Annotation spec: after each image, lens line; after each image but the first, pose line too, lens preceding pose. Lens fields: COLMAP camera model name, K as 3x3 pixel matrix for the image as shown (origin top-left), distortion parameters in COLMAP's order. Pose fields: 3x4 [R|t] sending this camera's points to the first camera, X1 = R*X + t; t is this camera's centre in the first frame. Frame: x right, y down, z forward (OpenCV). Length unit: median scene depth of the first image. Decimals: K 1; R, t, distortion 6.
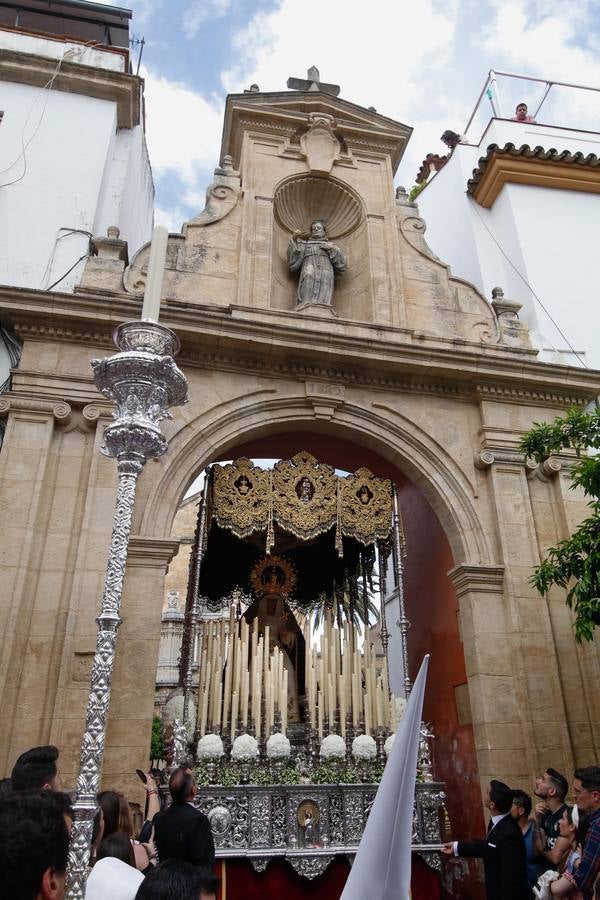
lens RADIAL K [[661.2, 0, 300.0], [0, 661.2, 450.0], [0, 0, 1]] dist [0.004780, 0.003447]
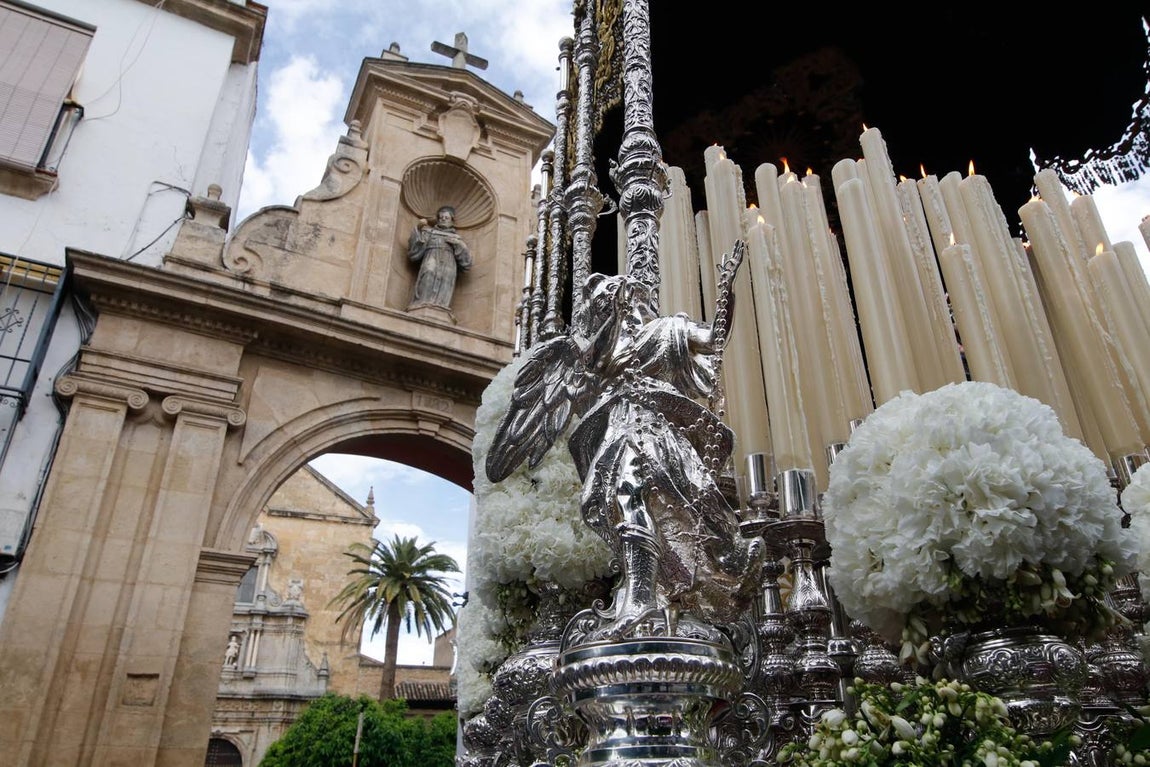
lens RADIAL K [[844.9, 0, 575.0], [0, 844.9, 383.5], [0, 0, 1]] dist [0.004780, 0.003447]
pose [[0.965966, 0.126978, 0.225359, -0.042533], [-0.123390, 0.991905, -0.029993, -0.109767], [-0.227343, 0.001165, 0.973814, -0.235909]]
